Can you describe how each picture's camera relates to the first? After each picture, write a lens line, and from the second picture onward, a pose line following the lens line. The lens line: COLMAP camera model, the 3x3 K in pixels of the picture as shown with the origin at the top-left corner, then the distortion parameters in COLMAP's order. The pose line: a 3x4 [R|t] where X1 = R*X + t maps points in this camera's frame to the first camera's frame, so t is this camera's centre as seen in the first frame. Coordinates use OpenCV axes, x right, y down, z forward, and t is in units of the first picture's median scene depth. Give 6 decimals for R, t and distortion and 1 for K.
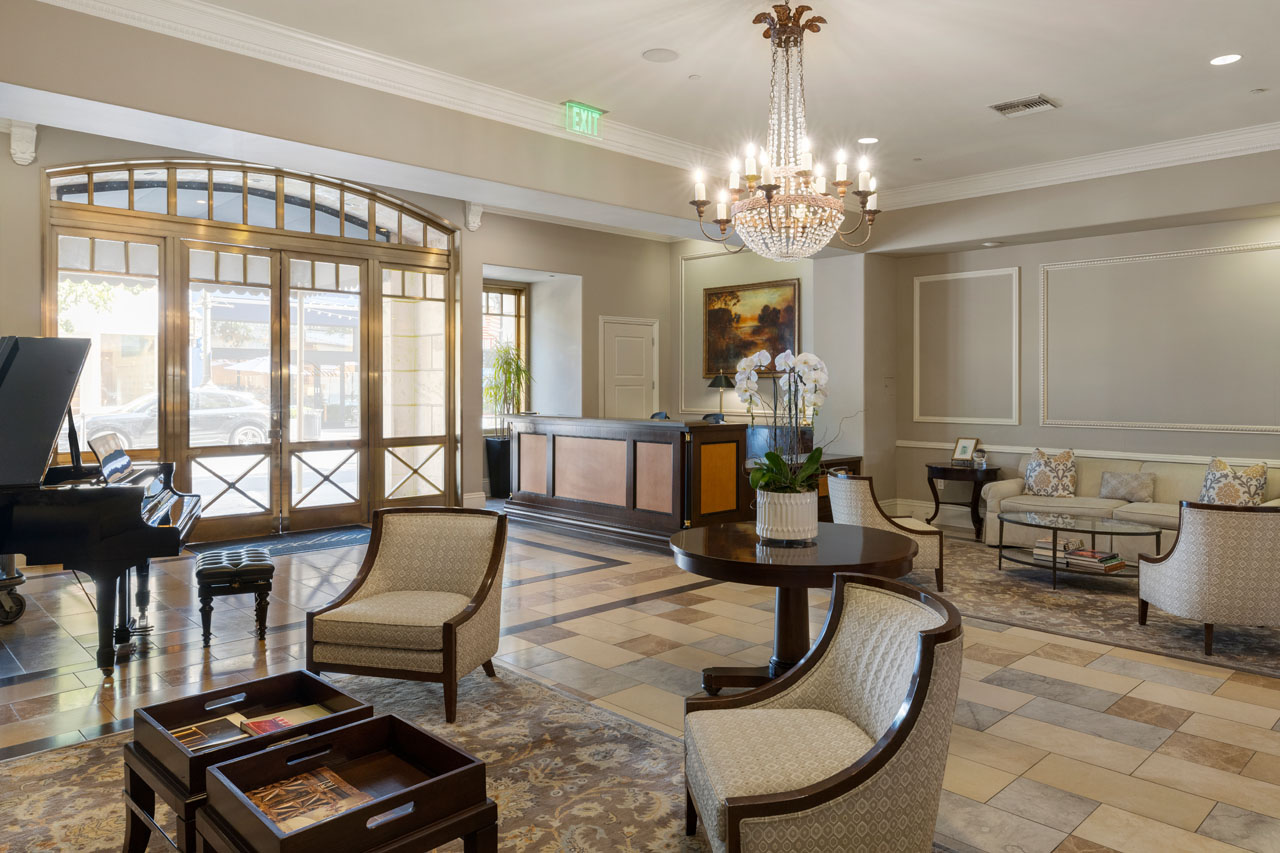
lens RADIAL K [[843.1, 0, 642.2], [0, 843.1, 424.1], [0, 0, 1]] dist [-0.003794, -0.001300]
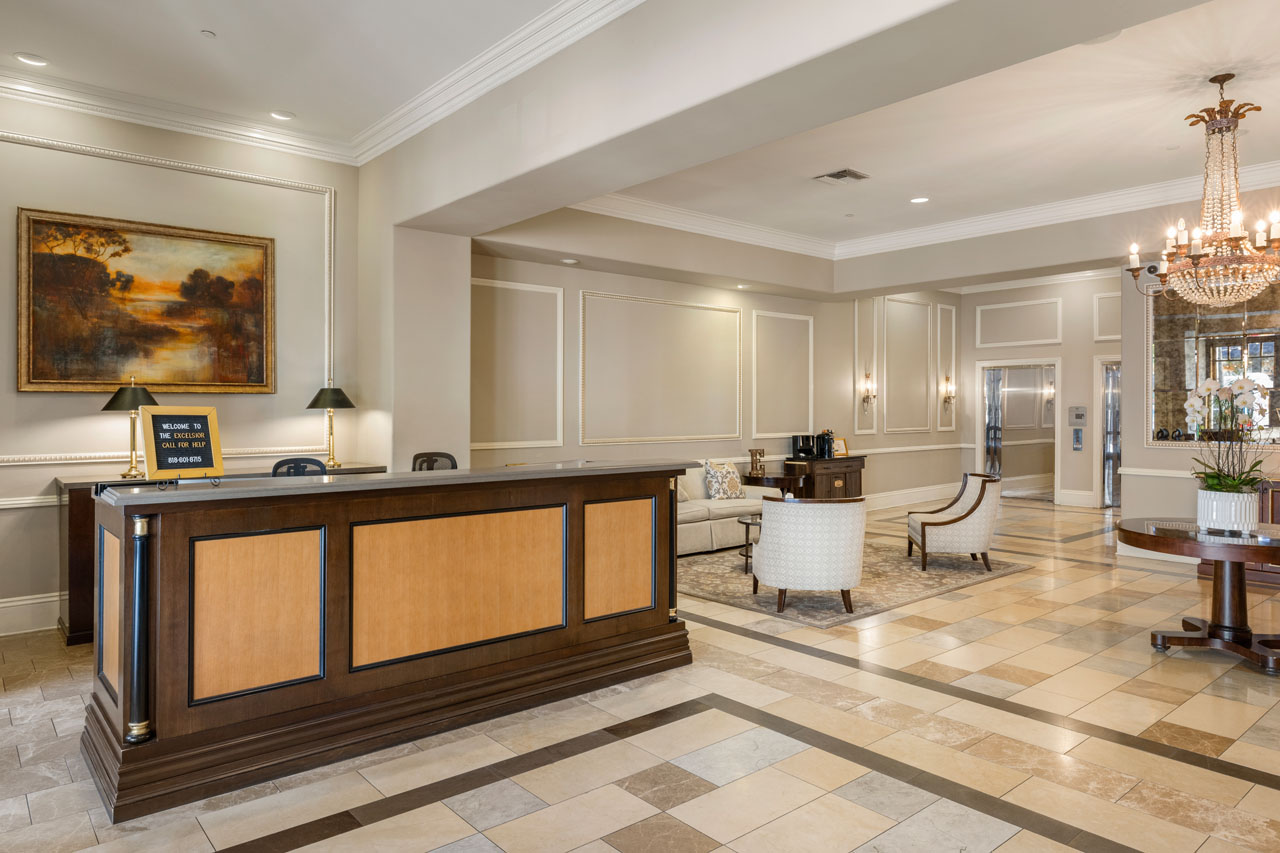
lens RADIAL K [[822.7, 0, 642.2], [0, 822.7, 414.6], [0, 0, 1]] dist [-0.001892, -0.001340]
pose [[0.062452, -0.007962, 0.998016, -0.403631], [0.045483, 0.998952, 0.005124, -0.029091], [-0.997011, 0.045072, 0.062749, 0.659340]]
